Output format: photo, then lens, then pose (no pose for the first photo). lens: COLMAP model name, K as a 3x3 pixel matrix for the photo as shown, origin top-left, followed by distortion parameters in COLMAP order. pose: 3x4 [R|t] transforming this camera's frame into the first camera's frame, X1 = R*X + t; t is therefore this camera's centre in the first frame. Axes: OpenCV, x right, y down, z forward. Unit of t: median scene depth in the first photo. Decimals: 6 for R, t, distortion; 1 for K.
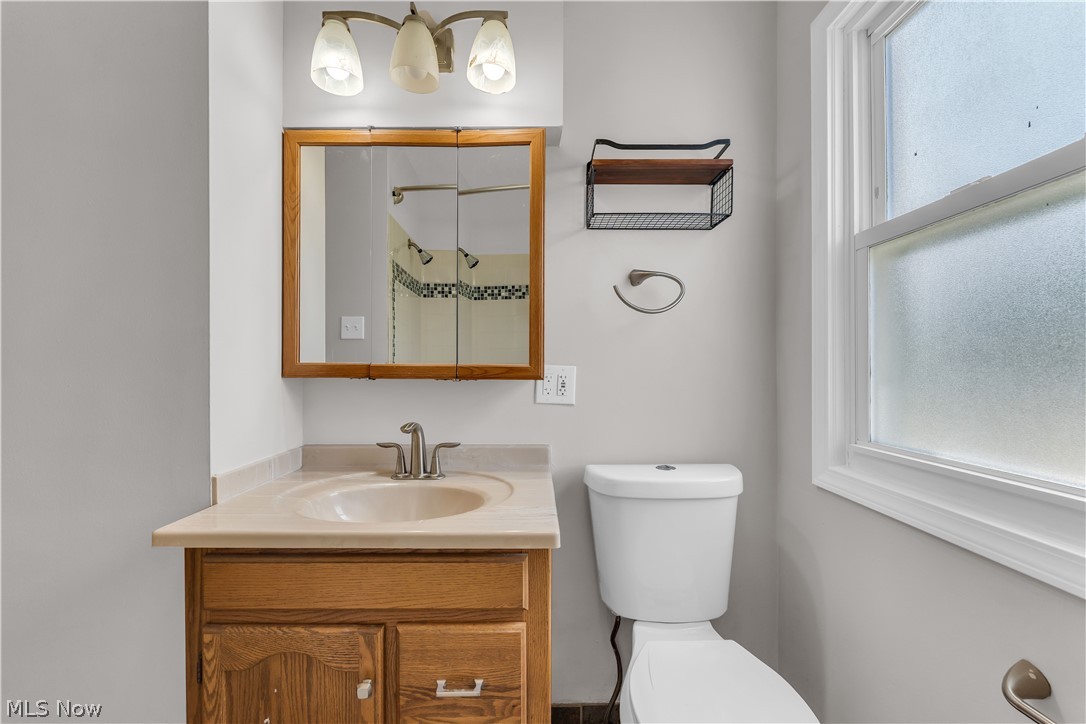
lens RADIAL K [[439.8, 0, 539.1], [0, 439.8, 366.2], [0, 0, 1]] dist [-0.001935, -0.000541]
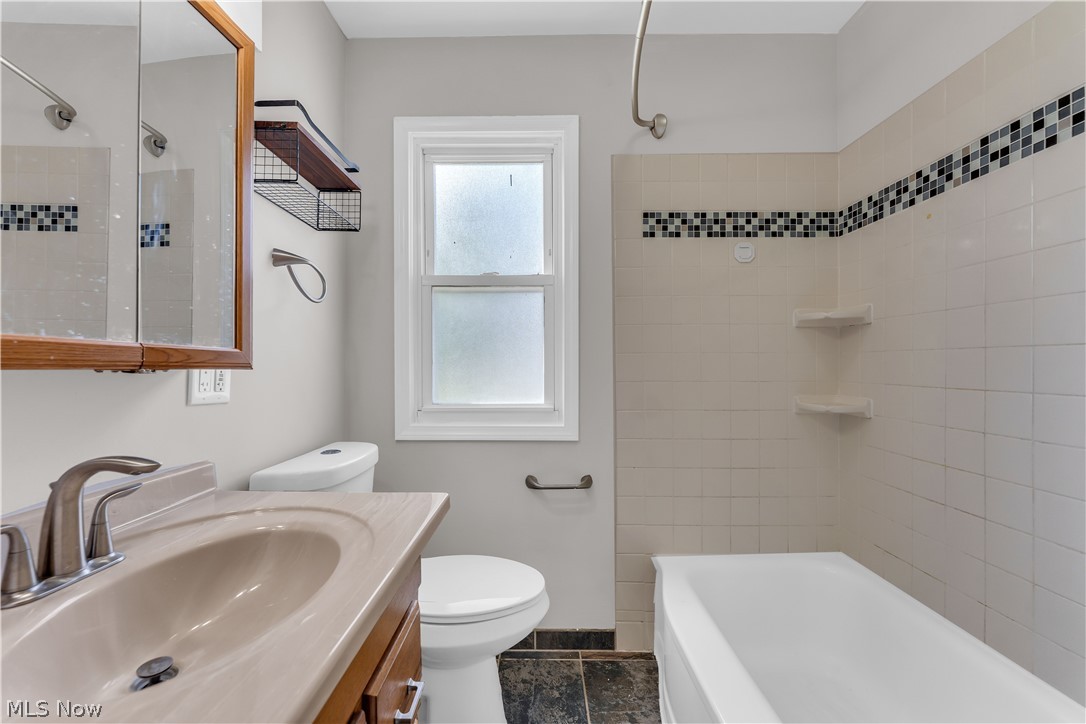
lens RADIAL K [[439.8, 0, 537.1], [0, 439.8, 364.0], [0, 0, 1]] dist [-0.001935, -0.000541]
pose [[-0.014419, 0.006514, 0.999875, -0.748467], [-0.007816, 0.999947, -0.006627, 0.022421], [-0.999865, -0.007911, -0.014367, 0.503362]]
